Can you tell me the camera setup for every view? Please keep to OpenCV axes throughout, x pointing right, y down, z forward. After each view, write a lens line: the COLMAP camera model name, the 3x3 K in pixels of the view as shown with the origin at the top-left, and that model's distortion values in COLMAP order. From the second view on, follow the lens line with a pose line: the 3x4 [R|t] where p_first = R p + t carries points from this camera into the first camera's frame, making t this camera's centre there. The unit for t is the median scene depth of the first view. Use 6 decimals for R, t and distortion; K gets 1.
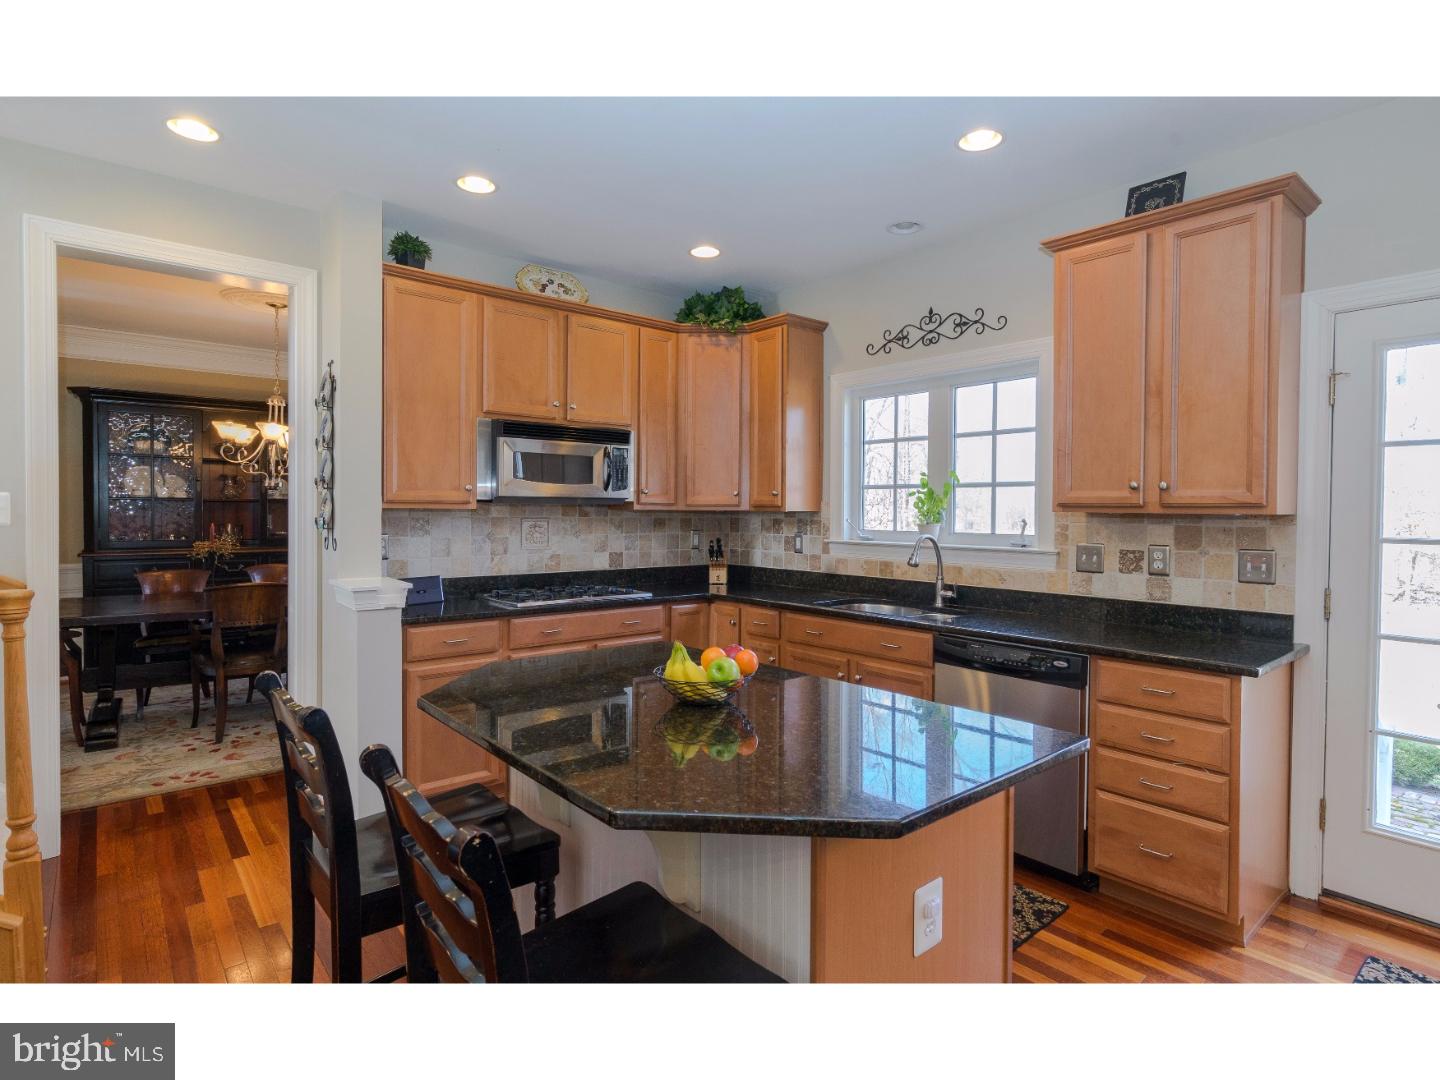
lens RADIAL K [[766.0, 0, 719.6], [0, 766.0, 520.3], [0, 0, 1]] dist [-0.003252, 0.000058]
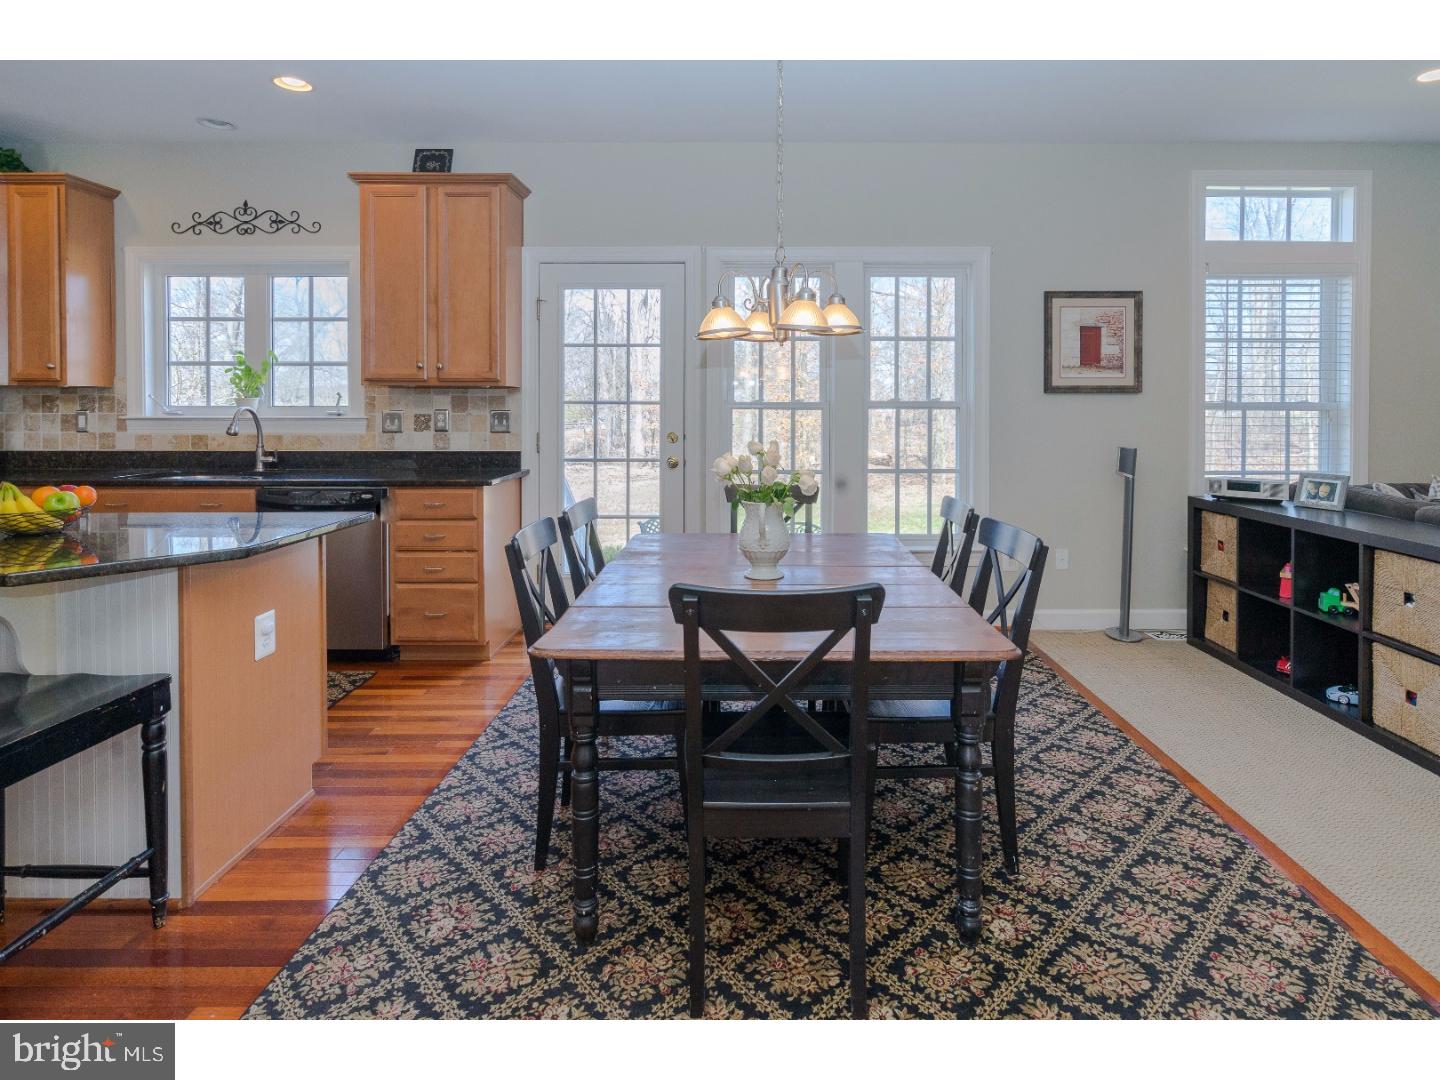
lens RADIAL K [[765.4, 0, 758.3], [0, 765.4, 414.4], [0, 0, 1]] dist [0.000944, 0.001928]
pose [[0.644290, -0.014853, 0.764637, -0.094380], [0.012504, 0.999882, 0.008887, 0.027686], [-0.764679, 0.003835, 0.644400, -0.266990]]
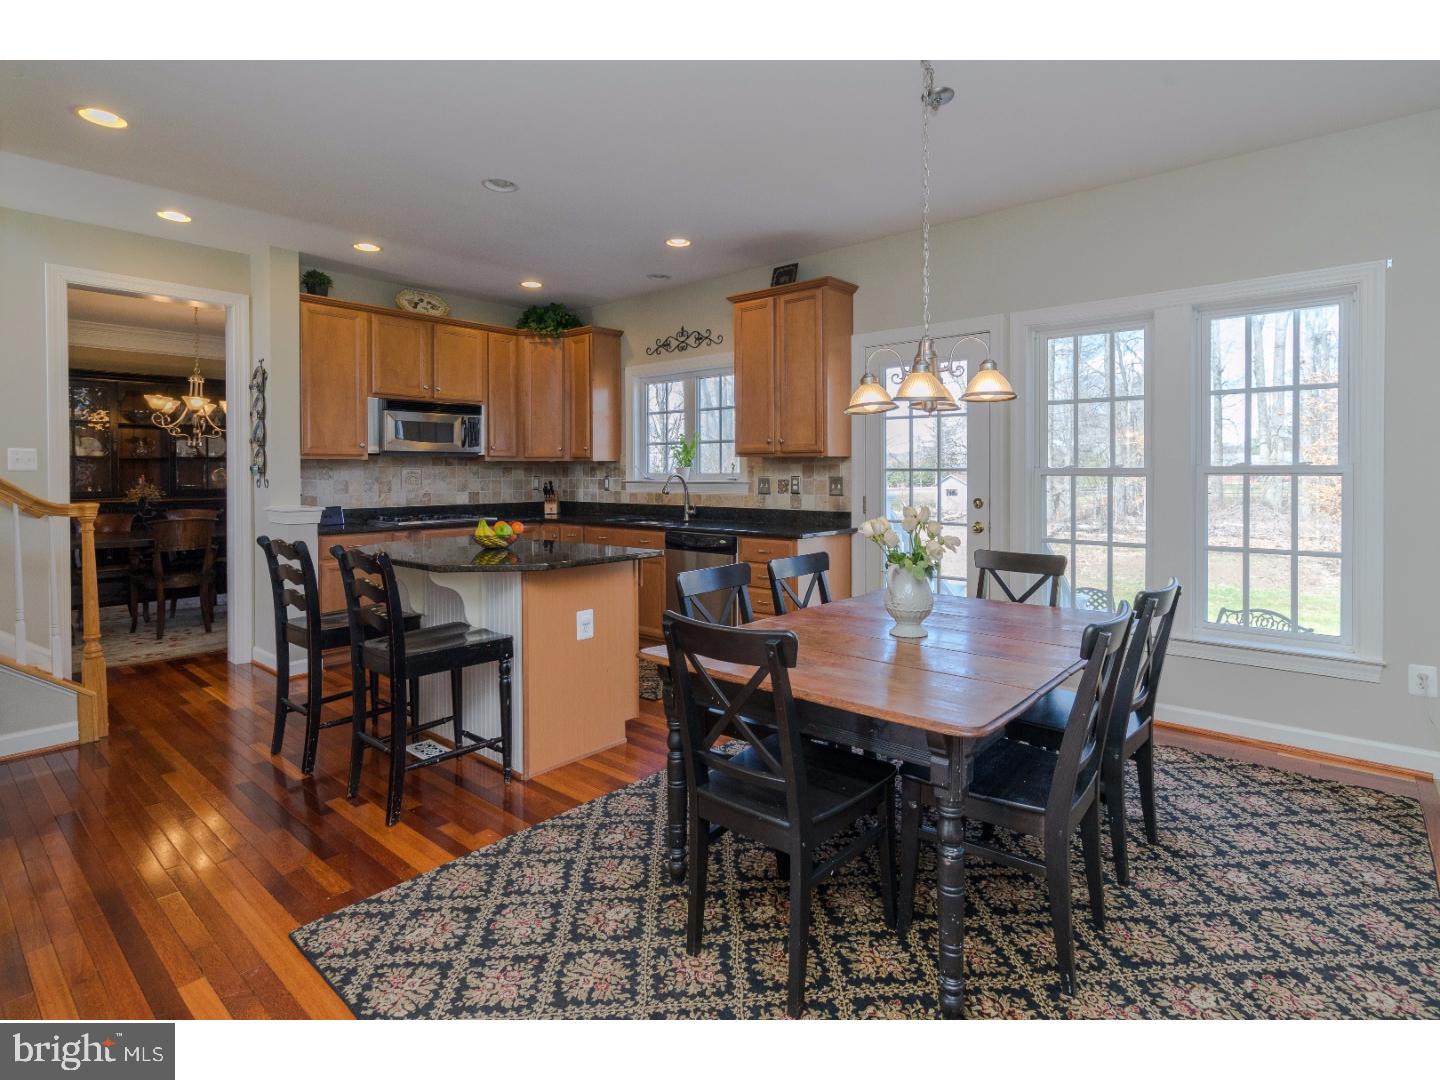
lens RADIAL K [[733.3, 0, 729.9], [0, 733.3, 476.1], [0, 0, 1]] dist [0.000970, -0.000051]
pose [[0.986557, -0.011593, 0.163007, 0.126875], [0.012449, 0.999914, -0.004227, 0.029224], [-0.162944, 0.006199, 0.986616, -0.463032]]
